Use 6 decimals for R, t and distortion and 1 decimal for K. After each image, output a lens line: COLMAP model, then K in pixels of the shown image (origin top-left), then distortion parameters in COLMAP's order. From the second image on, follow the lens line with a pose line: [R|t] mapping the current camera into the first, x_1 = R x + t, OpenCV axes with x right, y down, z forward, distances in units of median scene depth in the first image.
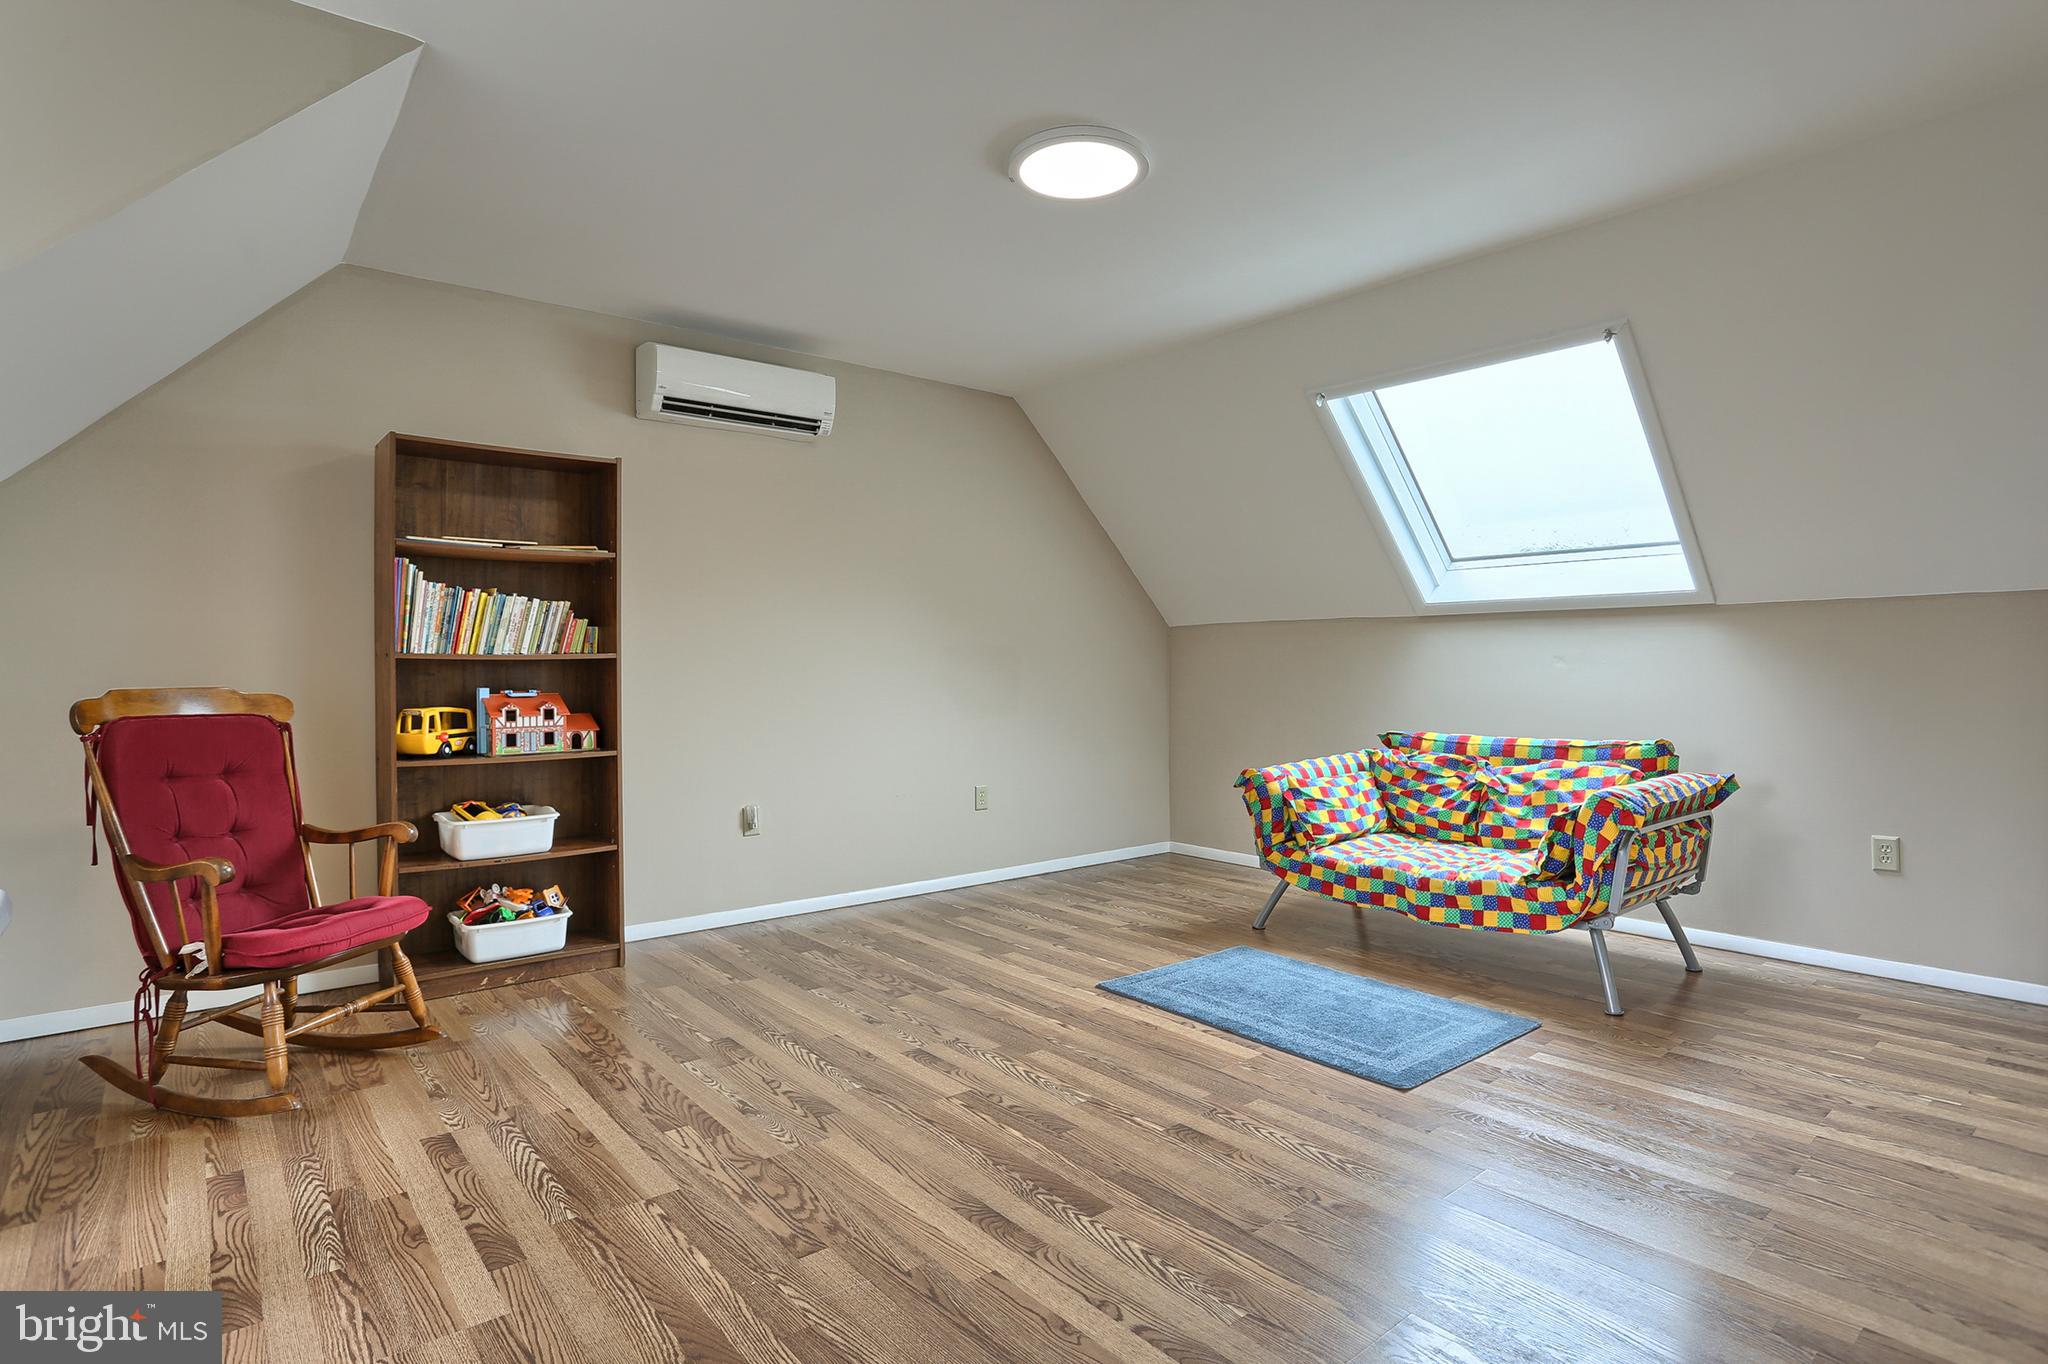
lens RADIAL K [[1080.0, 0, 1022.8], [0, 1080.0, 675.8], [0, 0, 1]] dist [-0.043424, 0.009998]
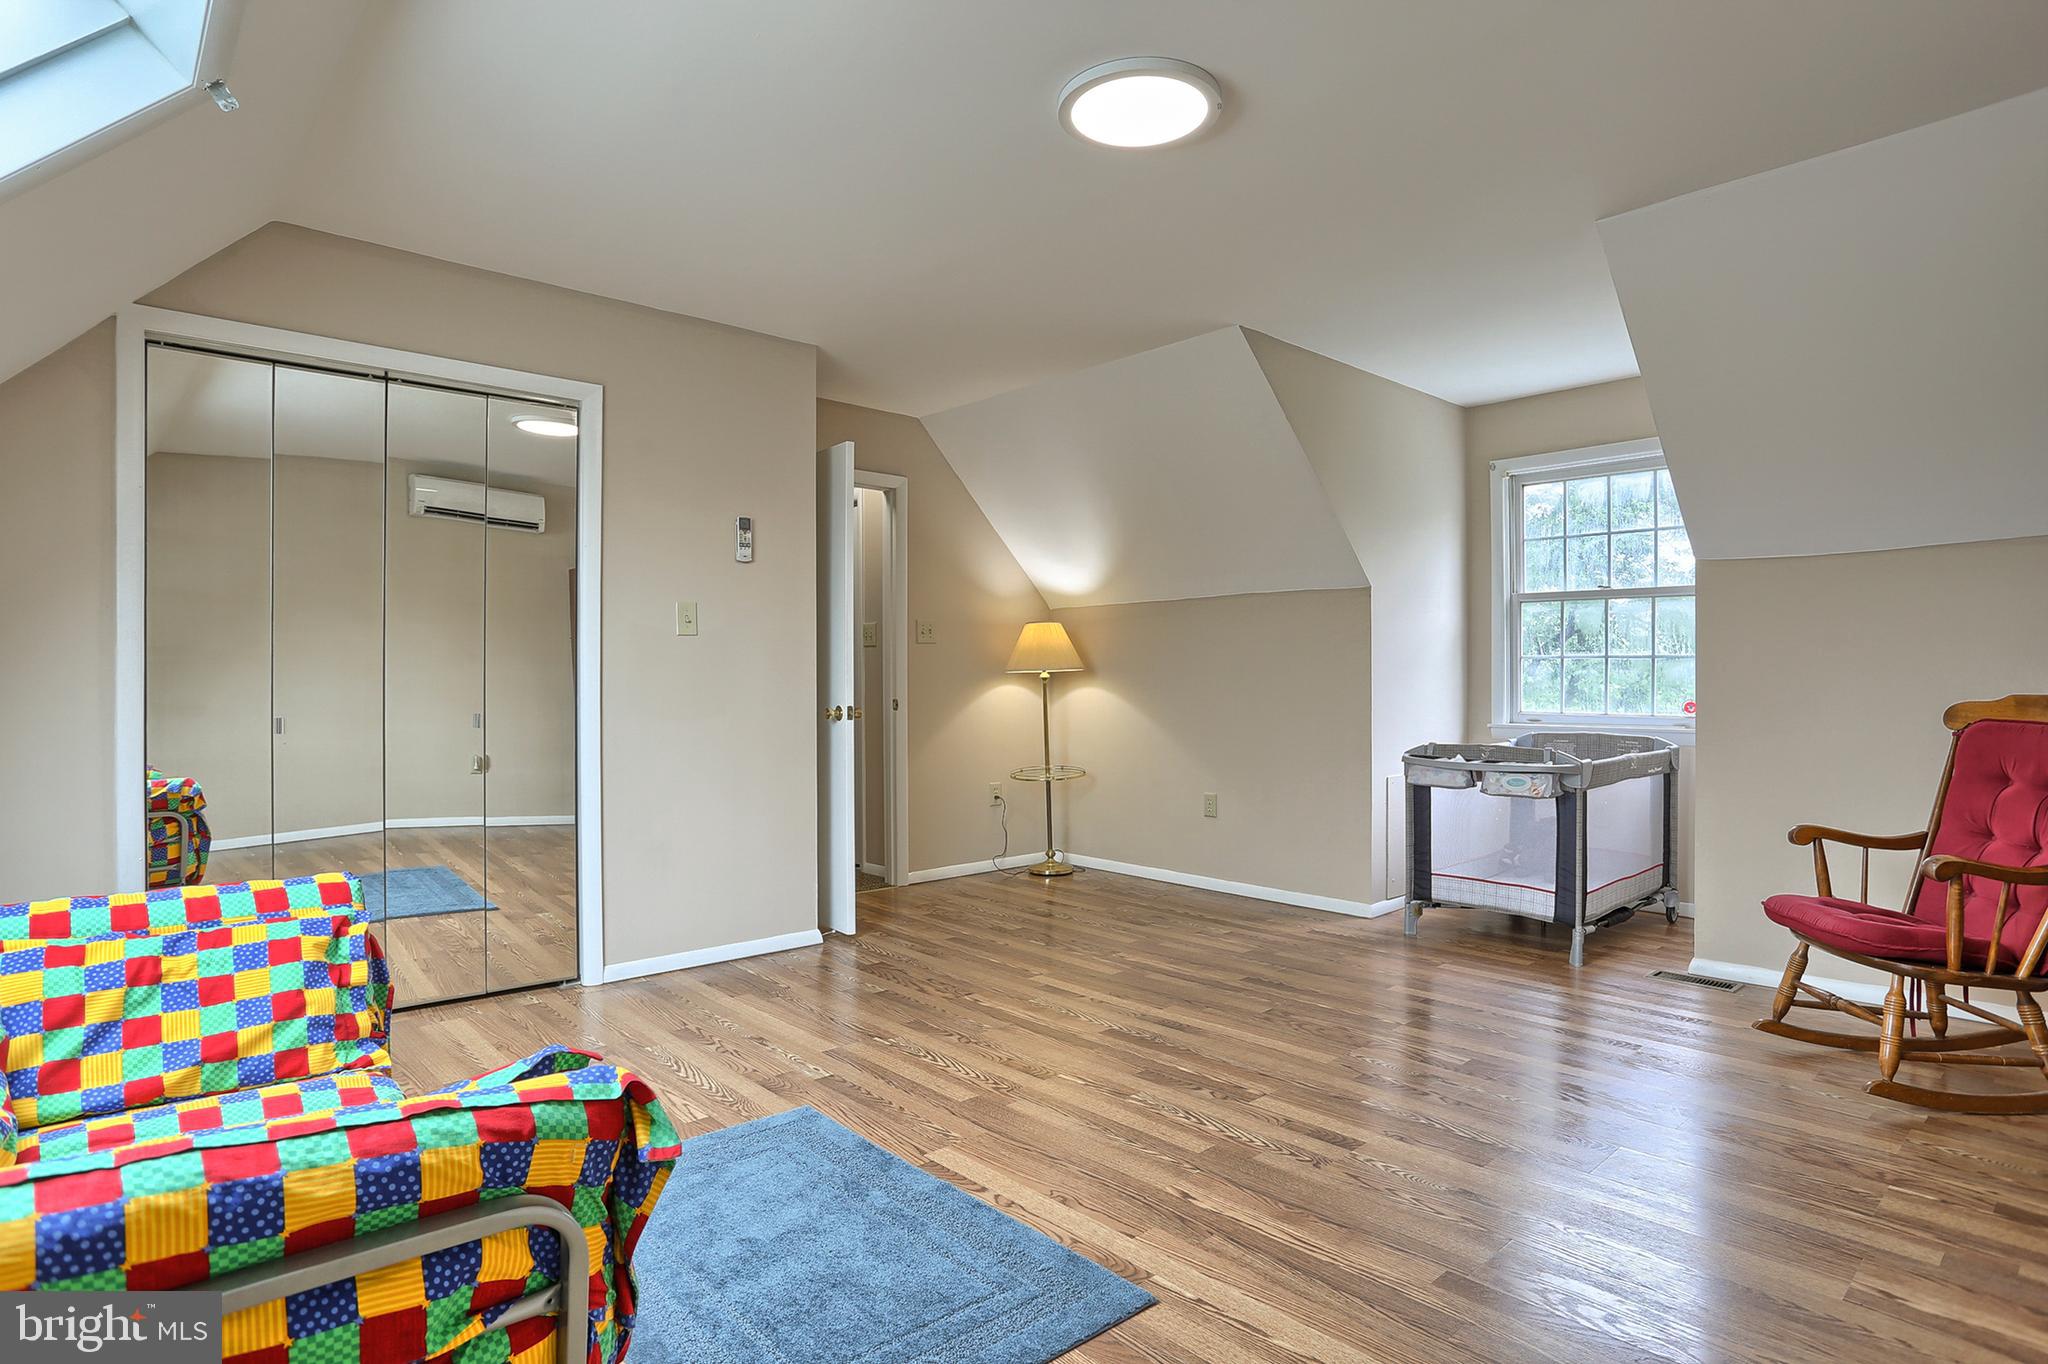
lens RADIAL K [[1080.0, 0, 1027.9], [0, 1080.0, 681.5], [0, 0, 1]] dist [-0.043424, 0.009998]
pose [[-0.998871, -0.000026, -0.047496, 0.201108], [-0.000490, 0.999952, 0.009763, -0.011138], [0.047493, 0.009775, -0.998824, 1.967726]]
